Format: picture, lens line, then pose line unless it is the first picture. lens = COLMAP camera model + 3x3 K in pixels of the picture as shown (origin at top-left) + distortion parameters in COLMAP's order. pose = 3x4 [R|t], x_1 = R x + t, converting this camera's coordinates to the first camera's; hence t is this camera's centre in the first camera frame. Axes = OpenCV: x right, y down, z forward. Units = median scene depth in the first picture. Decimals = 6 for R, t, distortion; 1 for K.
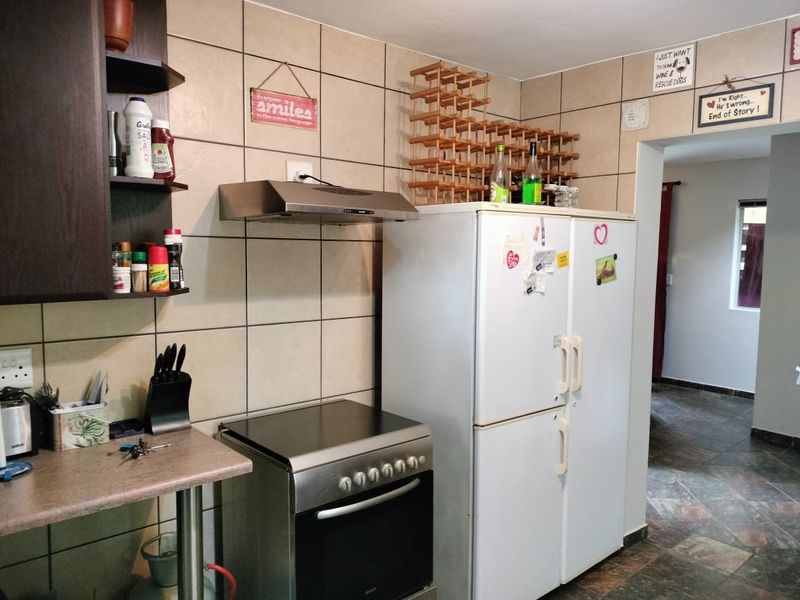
lens RADIAL K [[611.3, 0, 398.7], [0, 611.3, 299.4], [0, 0, 1]] dist [0.036817, -0.009705]
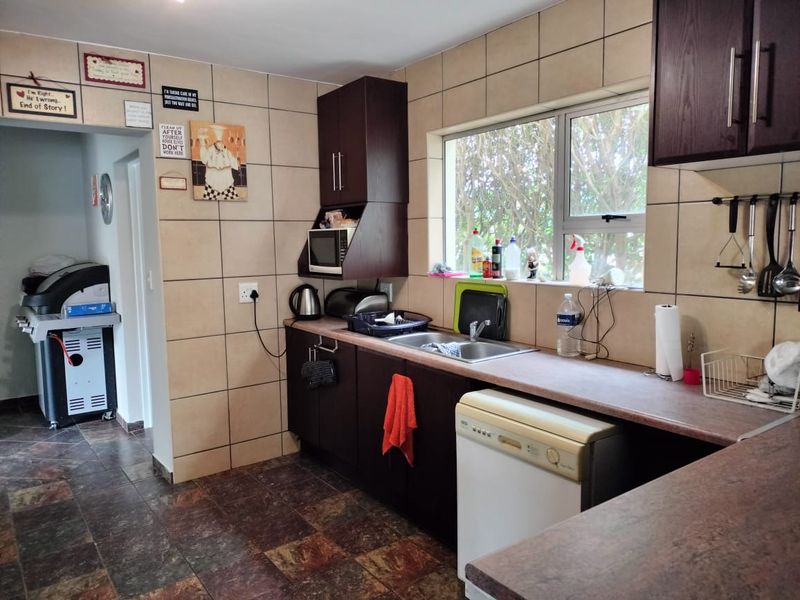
lens RADIAL K [[611.3, 0, 398.4], [0, 611.3, 298.6], [0, 0, 1]] dist [0.036817, -0.009705]
pose [[0.111412, -0.115074, 0.987089, -0.586175], [0.104531, 0.989120, 0.103513, 0.008264], [-0.988261, 0.091649, 0.122228, 0.220684]]
